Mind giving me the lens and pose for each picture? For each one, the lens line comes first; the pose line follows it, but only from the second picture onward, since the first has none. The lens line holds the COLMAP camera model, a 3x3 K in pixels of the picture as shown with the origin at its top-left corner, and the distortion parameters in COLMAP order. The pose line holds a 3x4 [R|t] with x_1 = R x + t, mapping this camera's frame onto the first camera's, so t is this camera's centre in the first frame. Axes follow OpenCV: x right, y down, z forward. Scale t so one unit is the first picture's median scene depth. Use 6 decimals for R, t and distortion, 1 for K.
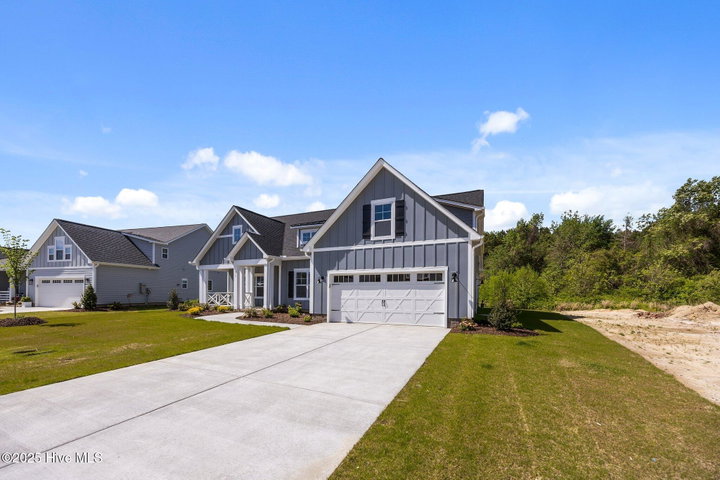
lens RADIAL K [[294.6, 0, 360.0], [0, 294.6, 240.0], [0, 0, 1]] dist [-0.021395, -0.000020]
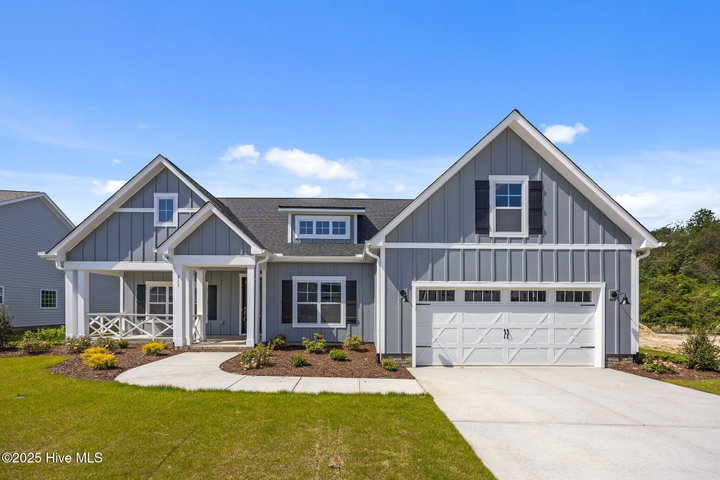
lens RADIAL K [[290.9, 0, 360.0], [0, 290.9, 276.6], [0, 0, 1]] dist [0.000066, -0.000006]
pose [[0.907179, 0.050489, 0.417705, -0.465898], [-0.078585, 0.995636, 0.050327, 0.075513], [-0.413342, -0.078481, 0.907188, 0.522931]]
